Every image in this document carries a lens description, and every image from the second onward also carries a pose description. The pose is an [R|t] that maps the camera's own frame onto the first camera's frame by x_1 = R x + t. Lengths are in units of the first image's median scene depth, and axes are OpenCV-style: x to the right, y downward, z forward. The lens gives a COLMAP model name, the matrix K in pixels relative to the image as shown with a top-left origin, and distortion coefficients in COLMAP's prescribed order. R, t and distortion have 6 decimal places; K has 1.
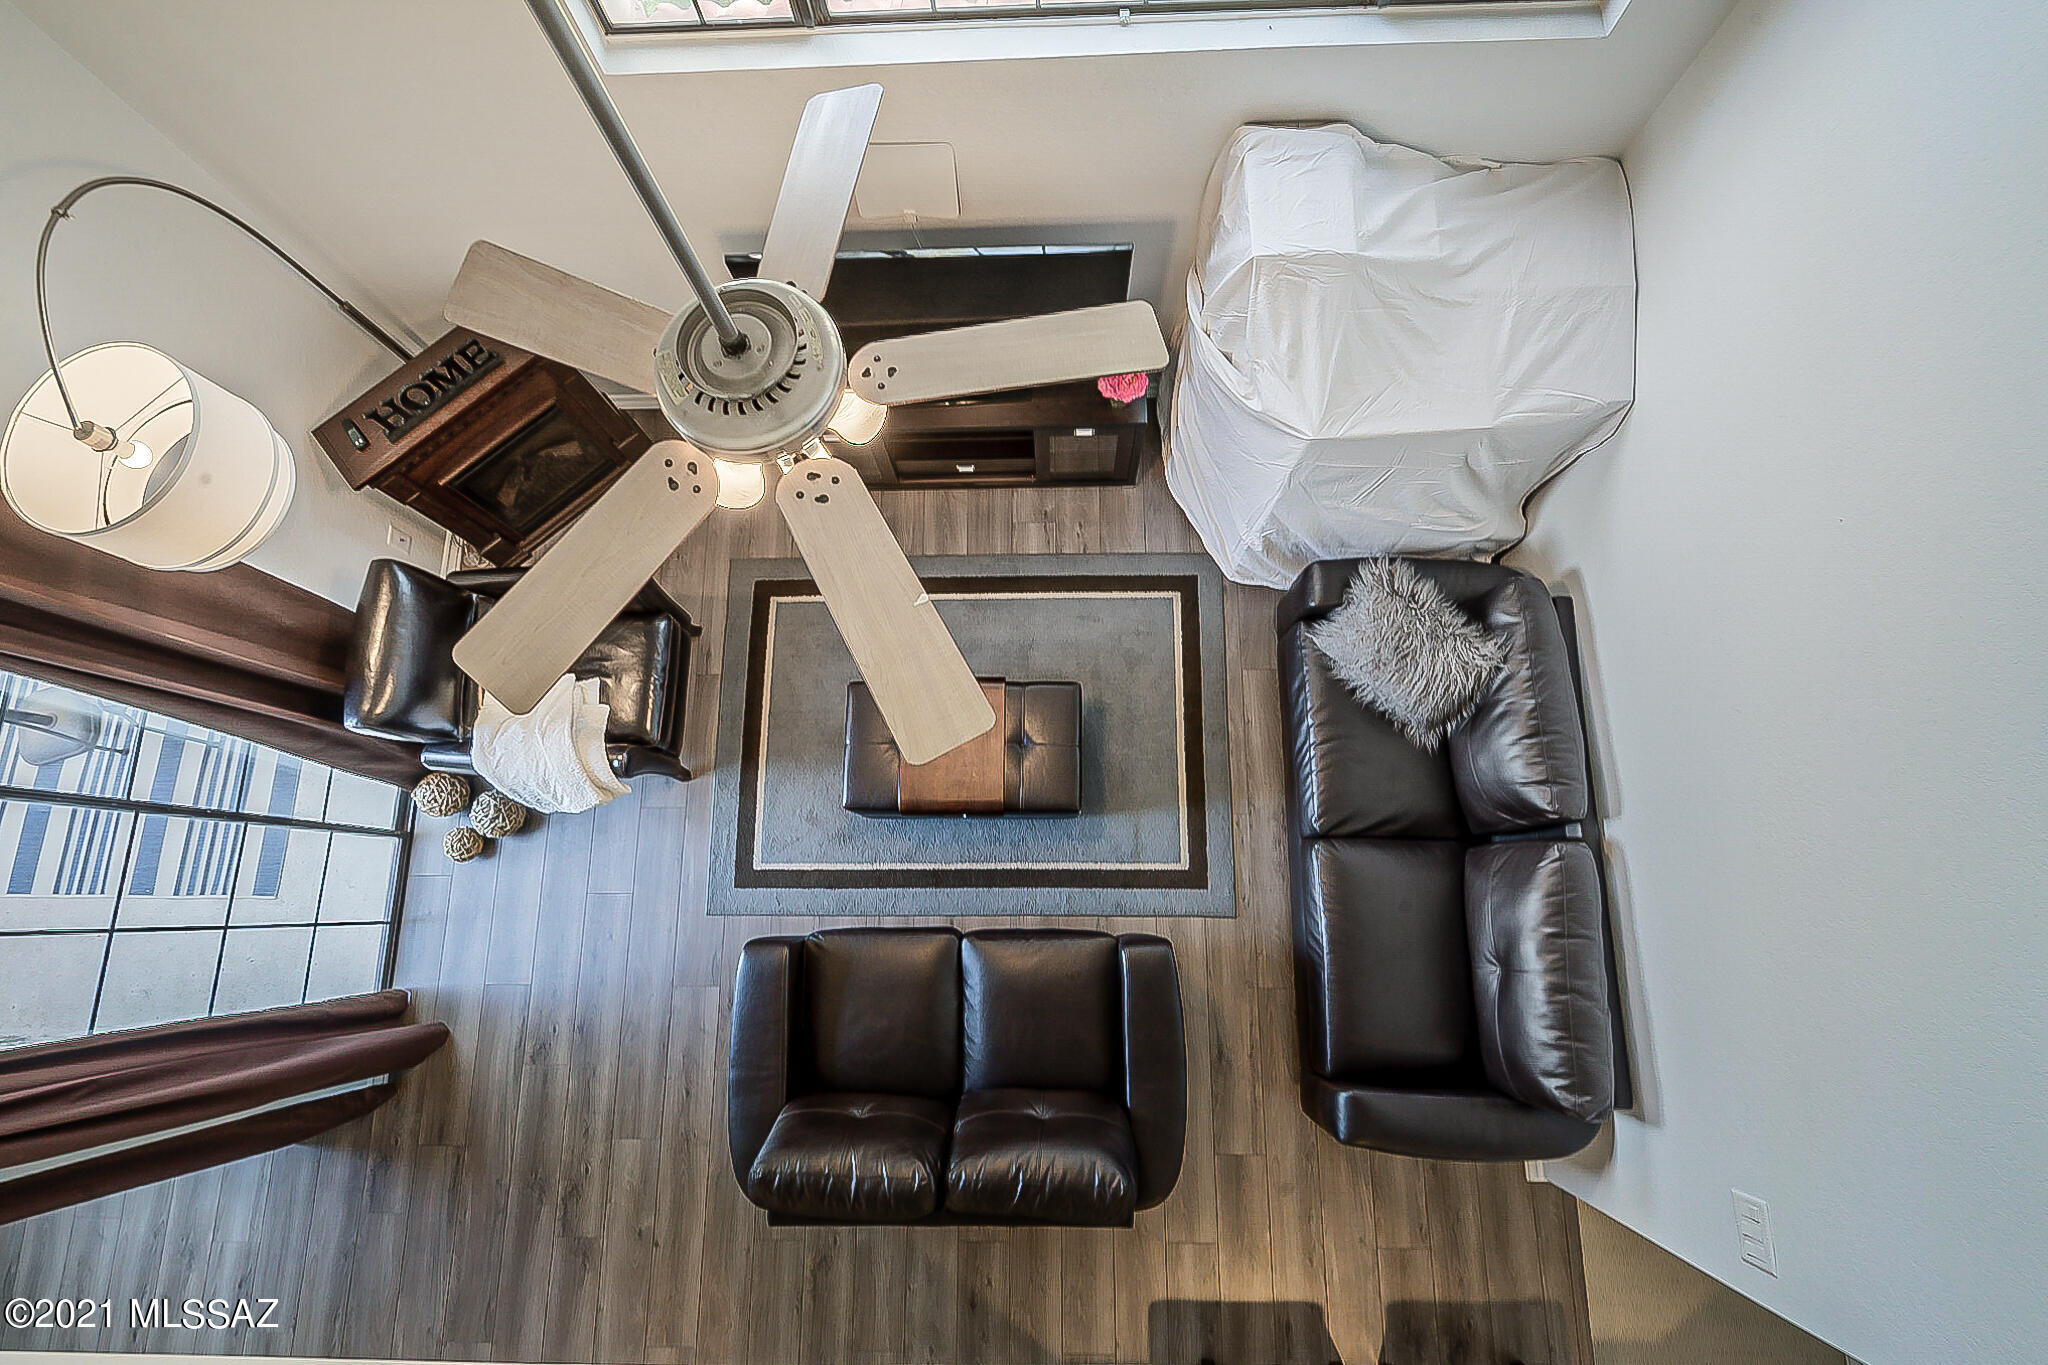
lens RADIAL K [[939.2, 0, 1023.6], [0, 939.2, 688.1], [0, 0, 1]] dist [-0.007744, 0.002880]
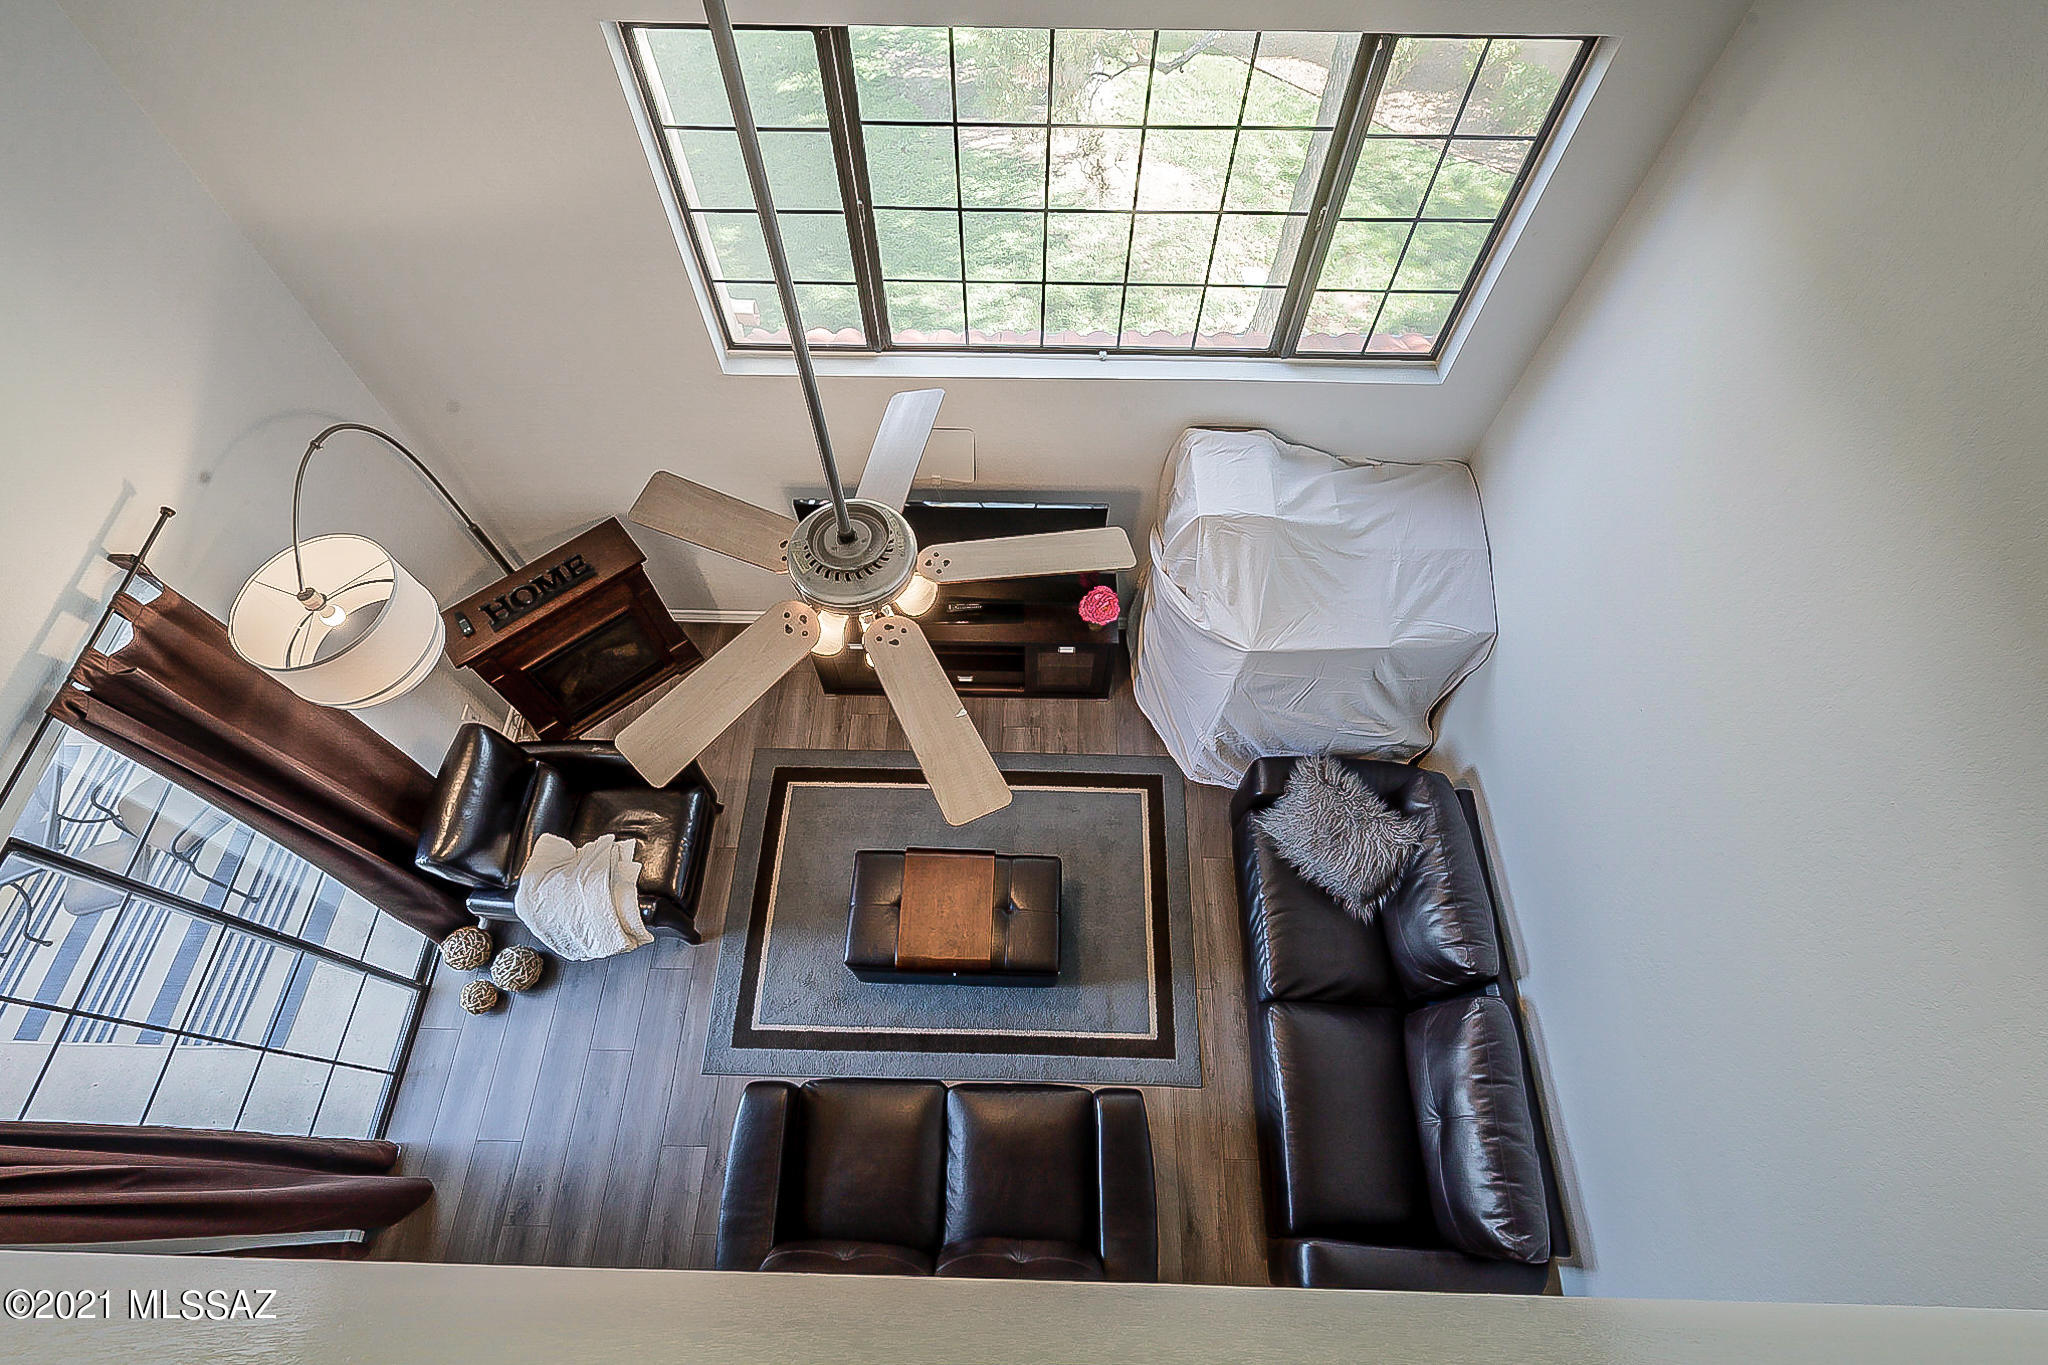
lens RADIAL K [[939.2, 0, 1024.9], [0, 939.2, 675.3], [0, 0, 1]] dist [-0.007744, 0.002880]
pose [[0.998880, 0.036568, 0.030035, -0.027143], [-0.026630, 0.959039, -0.282018, 0.112172], [-0.039117, 0.280903, 0.958939, -0.165076]]
